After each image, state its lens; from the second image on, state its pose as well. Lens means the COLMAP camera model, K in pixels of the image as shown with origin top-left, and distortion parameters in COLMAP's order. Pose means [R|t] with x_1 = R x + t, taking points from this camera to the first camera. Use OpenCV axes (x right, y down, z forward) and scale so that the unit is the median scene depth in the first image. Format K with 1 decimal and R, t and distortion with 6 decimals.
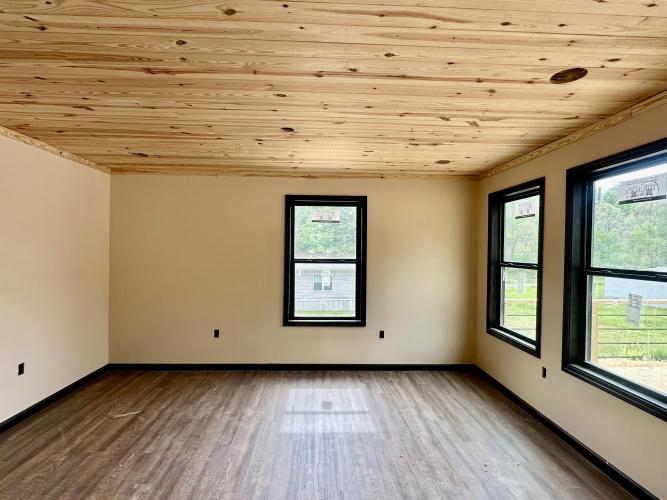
lens RADIAL K [[360.4, 0, 331.5], [0, 360.4, 252.0], [0, 0, 1]] dist [-0.002609, -0.001049]
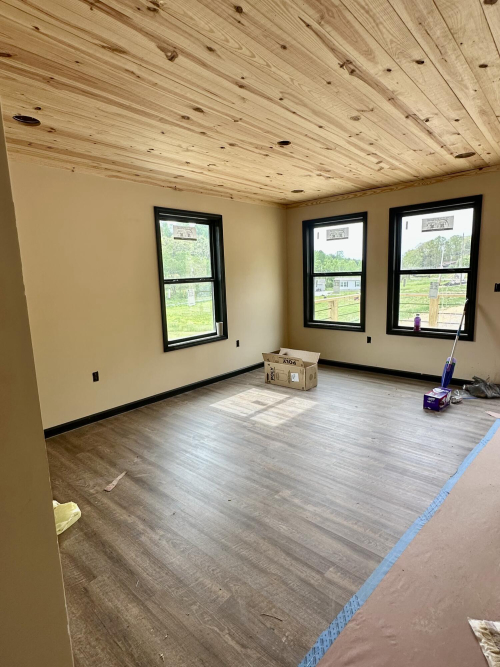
lens RADIAL K [[360.4, 0, 245.9], [0, 360.4, 334.7], [0, 0, 1]] dist [-0.002609, -0.001049]
pose [[0.696774, -0.154340, 0.700489, -0.677059], [0.048979, 0.984534, 0.168205, 0.013844], [-0.715617, -0.082892, 0.693557, 0.216119]]
